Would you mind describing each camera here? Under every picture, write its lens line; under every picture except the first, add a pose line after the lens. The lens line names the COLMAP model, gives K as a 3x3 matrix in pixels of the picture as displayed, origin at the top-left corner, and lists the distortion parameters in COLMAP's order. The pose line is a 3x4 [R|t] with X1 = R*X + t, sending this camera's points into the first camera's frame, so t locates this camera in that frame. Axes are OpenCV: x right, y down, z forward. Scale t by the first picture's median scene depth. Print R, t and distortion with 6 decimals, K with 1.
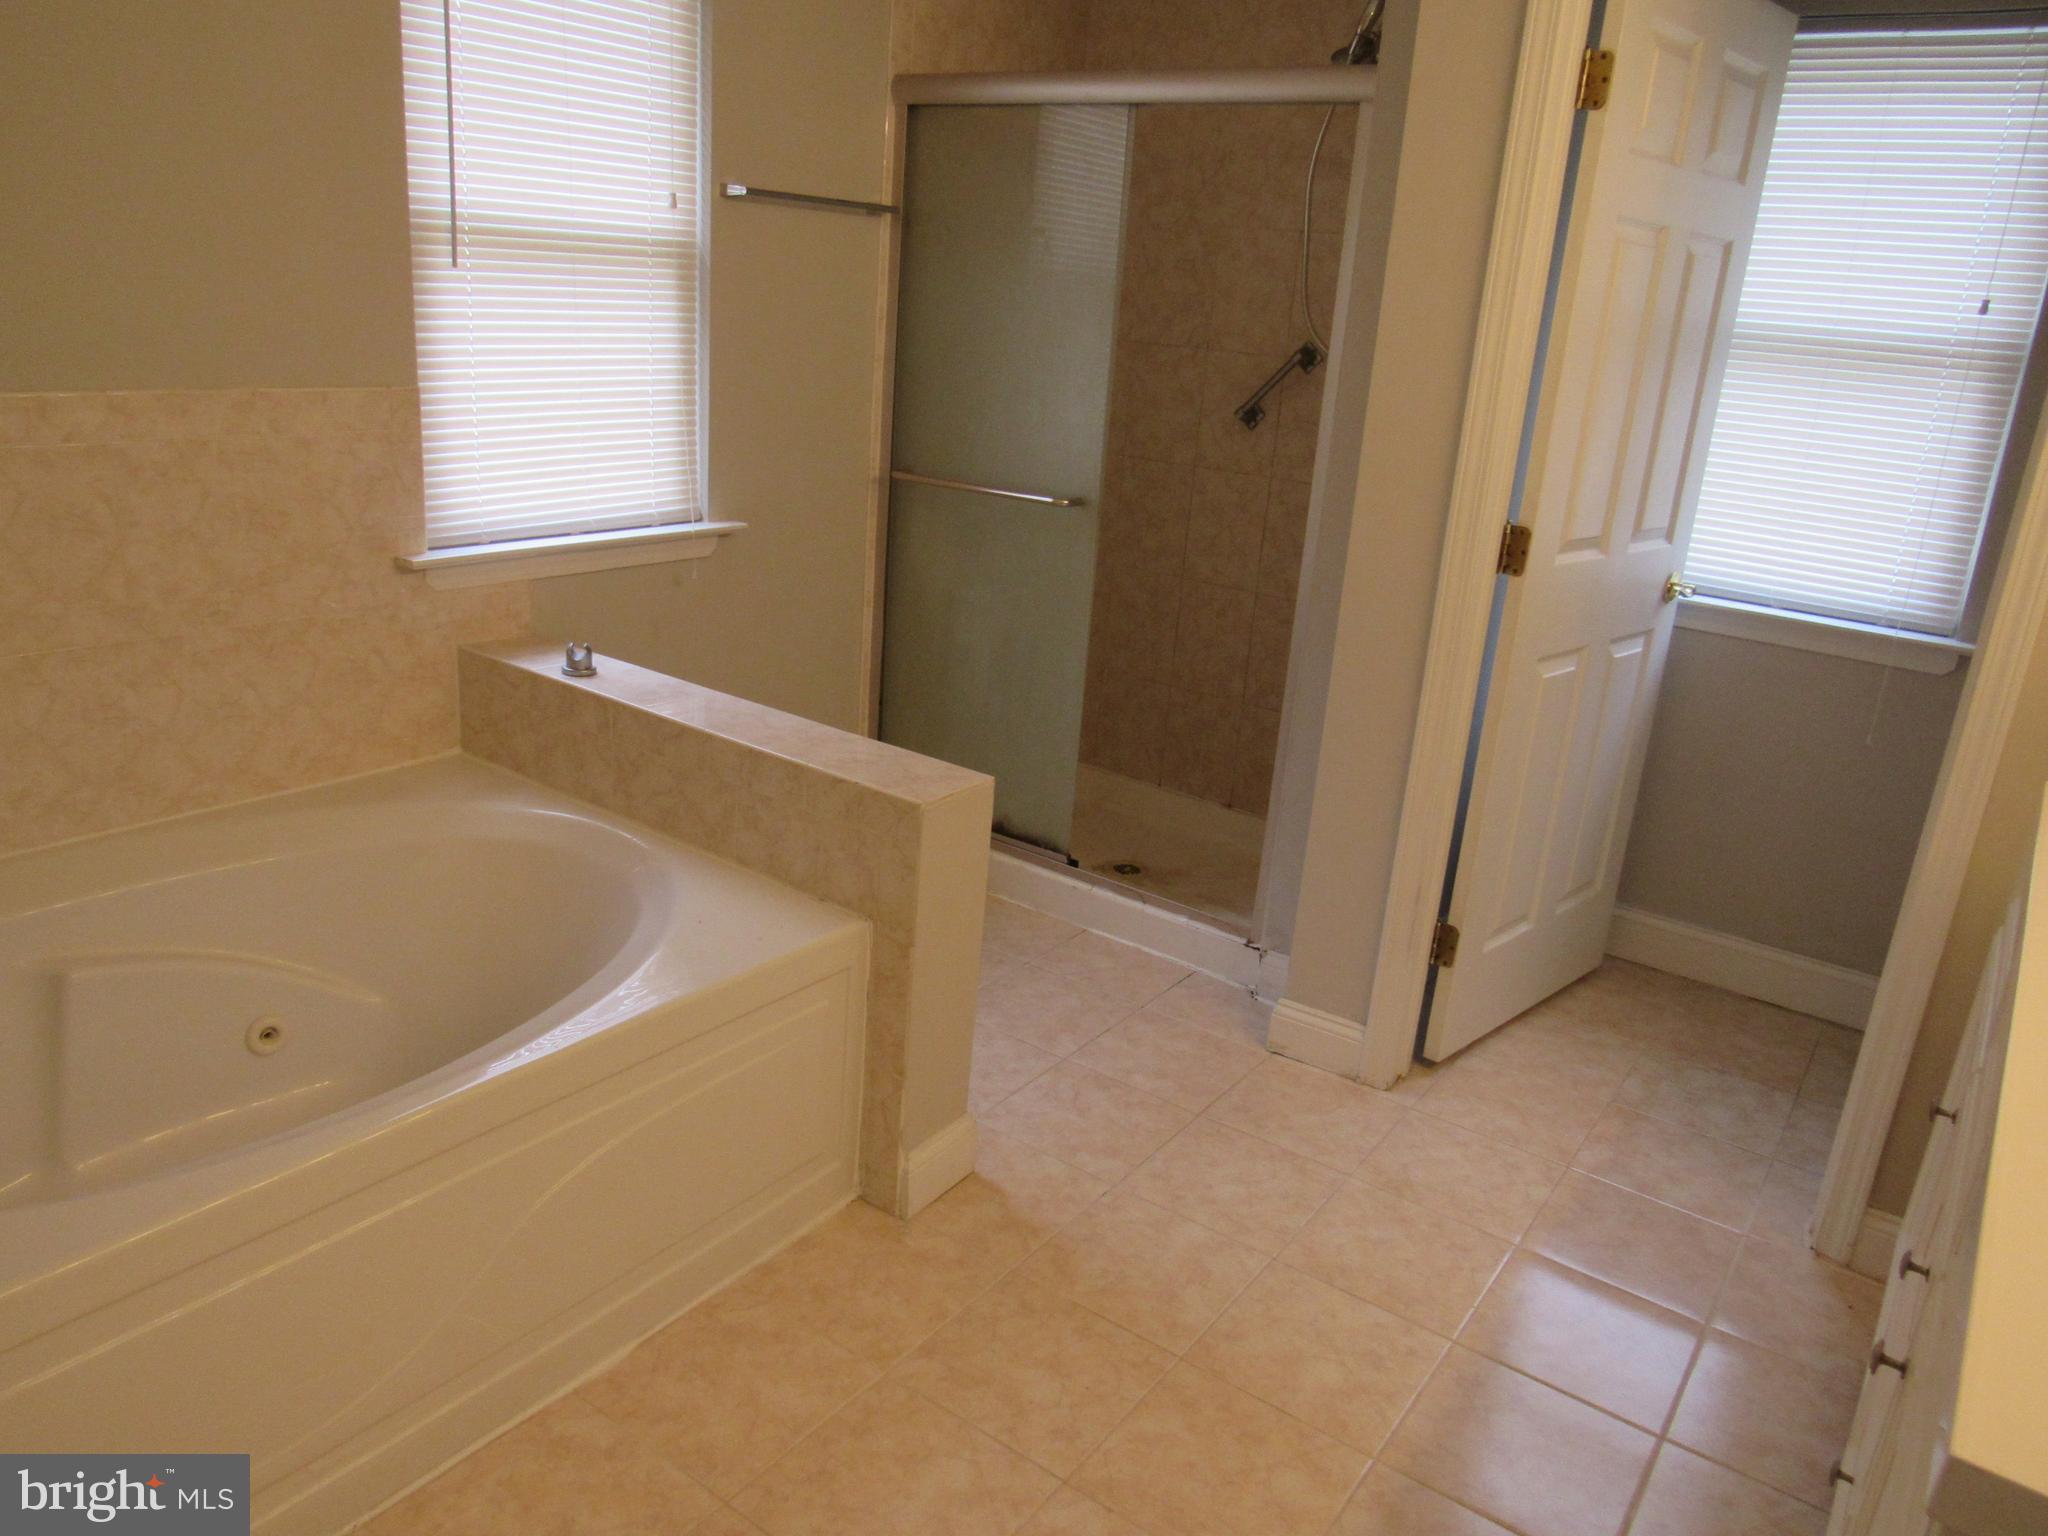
lens RADIAL K [[1462.2, 0, 1023.5], [0, 1462.2, 766.1], [0, 0, 1]] dist [-0.030933, 0.014116]
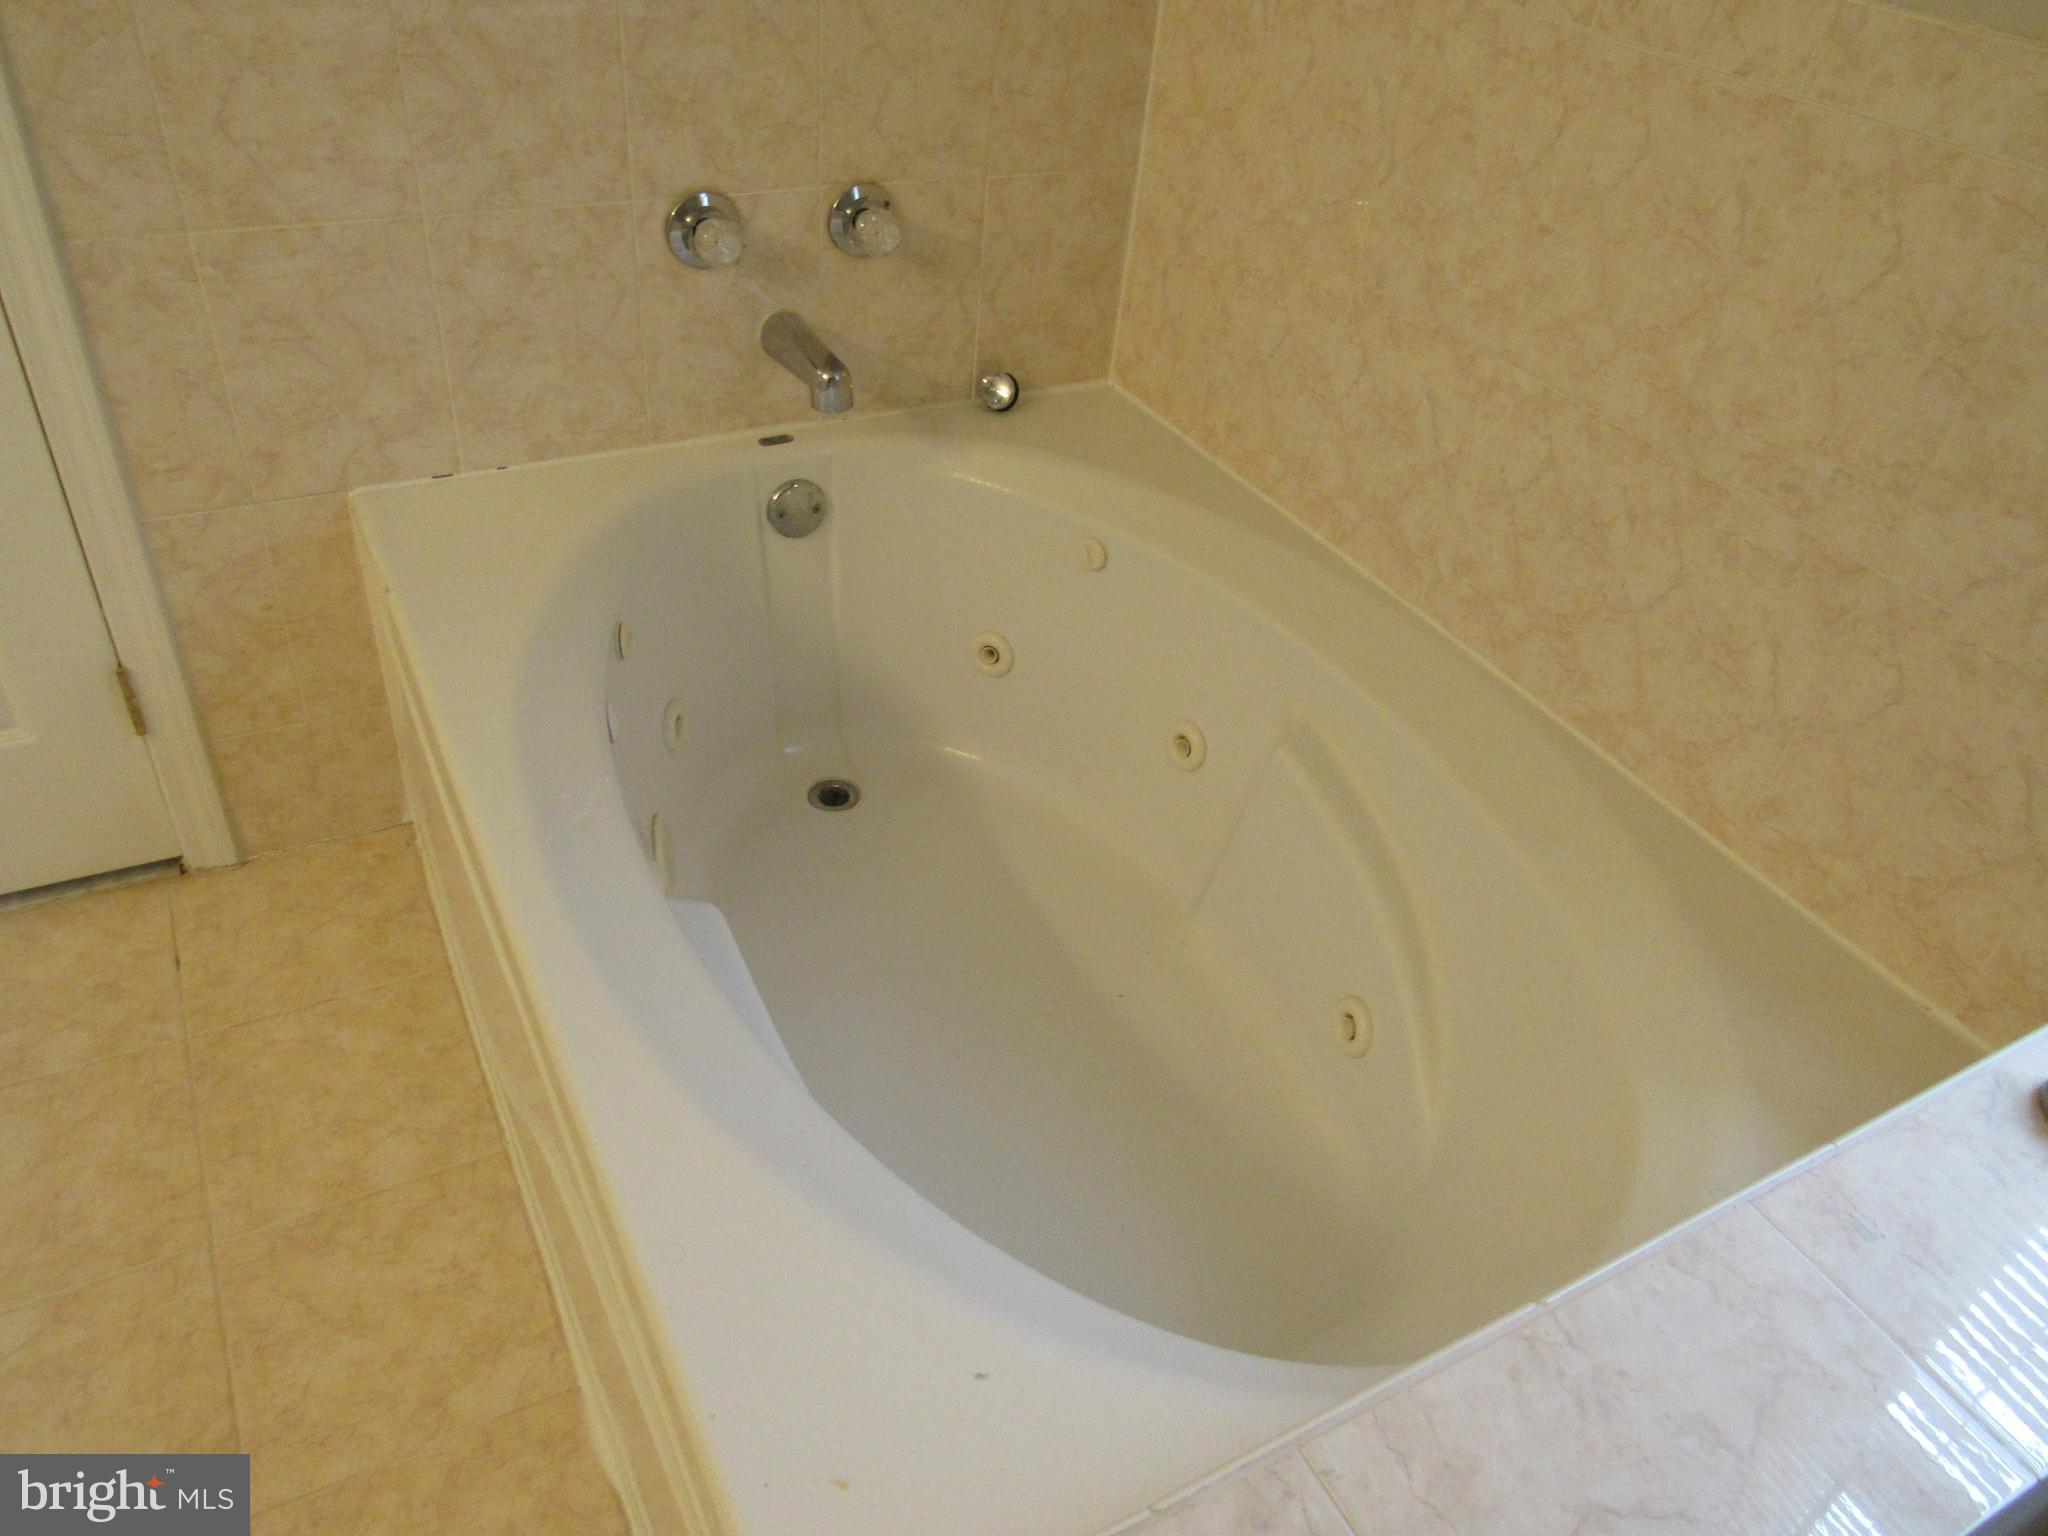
lens RADIAL K [[1462.2, 0, 1023.8], [0, 1462.2, 765.3], [0, 0, 1]] dist [-0.030933, 0.014116]
pose [[-0.437323, 0.456016, -0.775111, 0.007753], [-0.380145, 0.687372, 0.618878, -0.248276], [0.815008, 0.565305, -0.127251, 0.880179]]
